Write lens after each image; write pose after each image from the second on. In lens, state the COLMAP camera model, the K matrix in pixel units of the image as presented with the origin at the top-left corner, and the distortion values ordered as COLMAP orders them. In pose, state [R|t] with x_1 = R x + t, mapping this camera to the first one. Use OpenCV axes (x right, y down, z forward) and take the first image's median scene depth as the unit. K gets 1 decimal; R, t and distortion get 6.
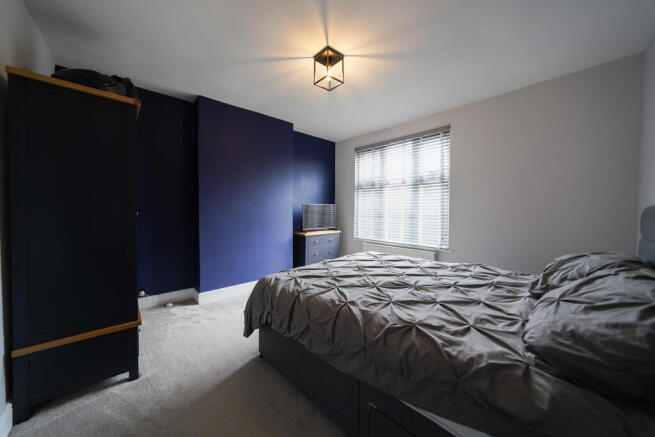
lens RADIAL K [[227.4, 0, 327.5], [0, 227.4, 218.5], [0, 0, 1]] dist [-0.019165, 0.000026]
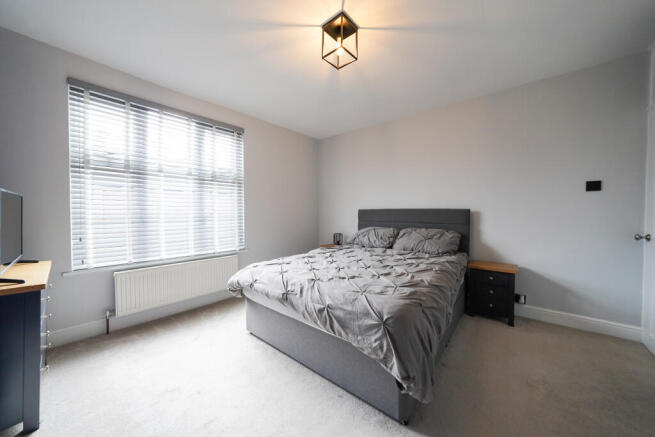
lens RADIAL K [[227.4, 0, 327.5], [0, 227.4, 218.5], [0, 0, 1]] dist [-0.019165, 0.000026]
pose [[-0.121003, -0.032220, 0.992129, -0.469431], [0.036074, 0.998670, 0.036832, -0.023234], [-0.991996, 0.040247, -0.119679, 0.649929]]
